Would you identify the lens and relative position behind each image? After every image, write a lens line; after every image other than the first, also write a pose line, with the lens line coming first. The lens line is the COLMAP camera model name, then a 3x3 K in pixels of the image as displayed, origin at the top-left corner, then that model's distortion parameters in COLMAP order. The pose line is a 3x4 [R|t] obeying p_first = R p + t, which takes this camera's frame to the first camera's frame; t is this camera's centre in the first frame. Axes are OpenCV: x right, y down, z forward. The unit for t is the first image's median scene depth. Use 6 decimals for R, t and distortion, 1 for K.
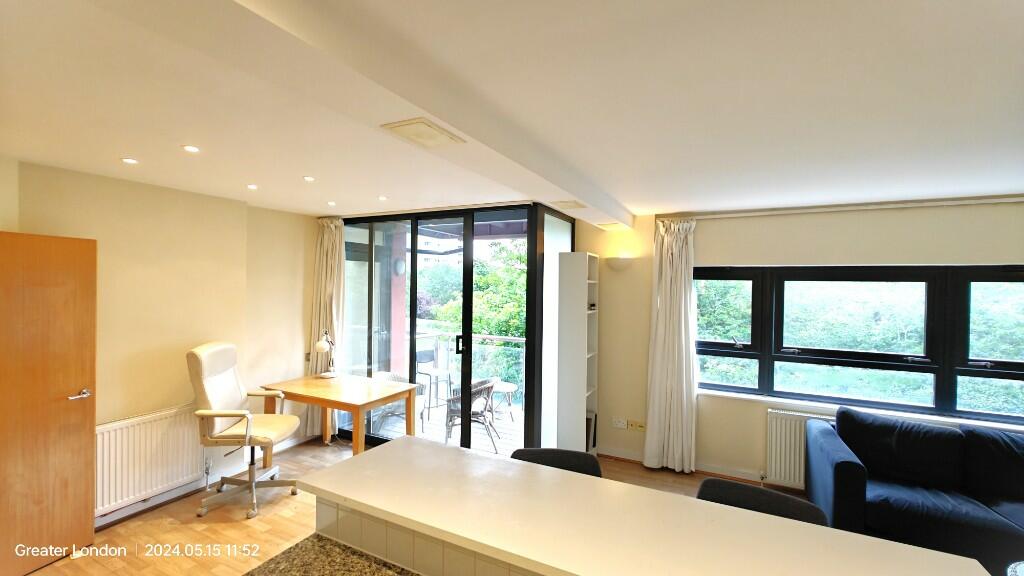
lens RADIAL K [[384.6, 0, 512.0], [0, 384.6, 288.0], [0, 0, 1]] dist [-0.014104, 0.000002]
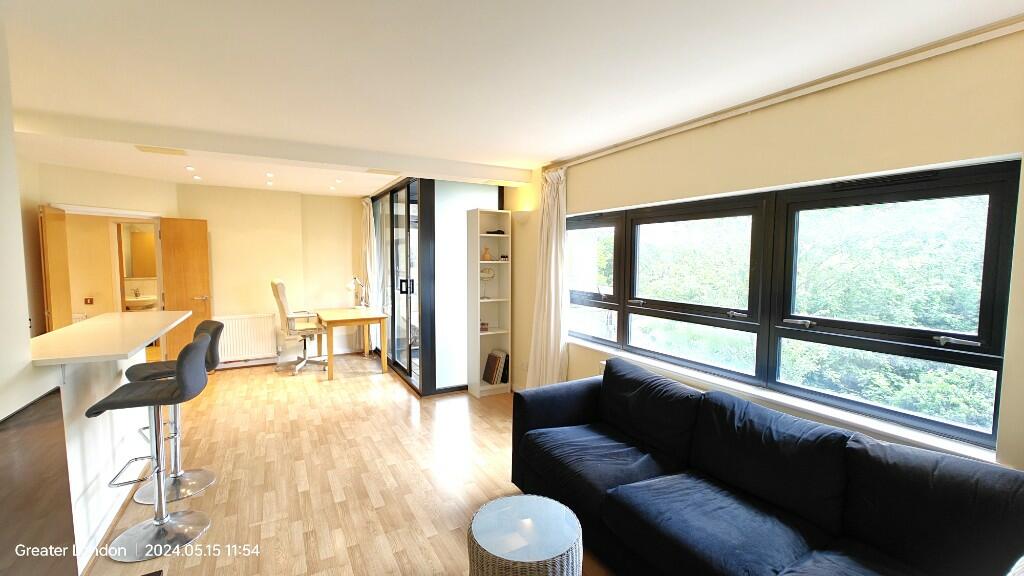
lens RADIAL K [[420.3, 0, 512.0], [0, 420.3, 288.0], [0, 0, 1]] dist [-0.001962, -0.000167]
pose [[0.830569, 0.031904, -0.556001, 1.000212], [0.000906, 0.998279, 0.058636, 0.070225], [0.556915, -0.049205, 0.829111, 0.006724]]
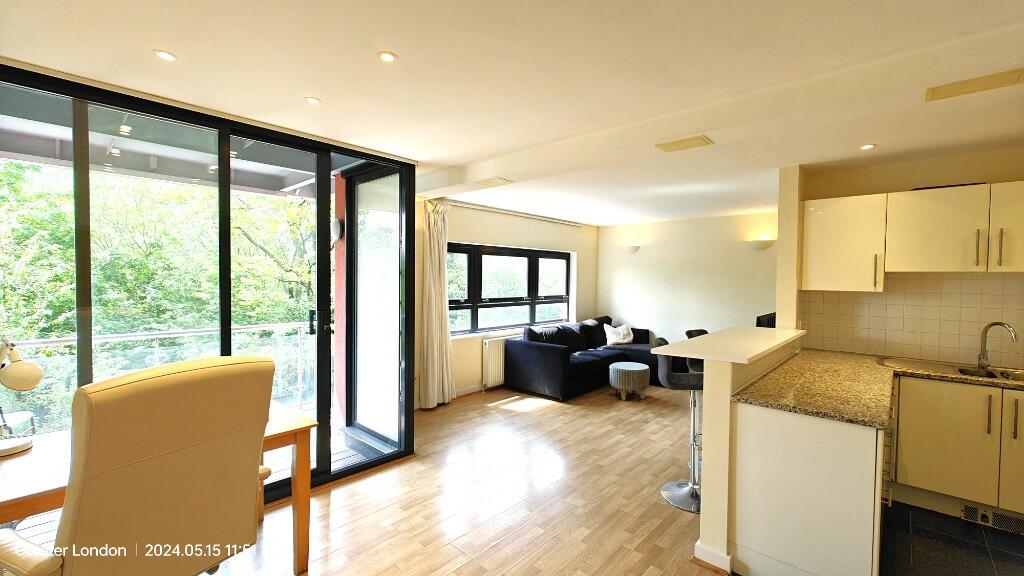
lens RADIAL K [[420.3, 0, 512.0], [0, 420.3, 288.0], [0, 0, 1]] dist [-0.001962, -0.000167]
pose [[0.284927, -0.035843, 0.957879, -0.828895], [0.002361, 0.999324, 0.036691, 0.049964], [-0.958546, -0.008193, 0.284819, 0.404575]]
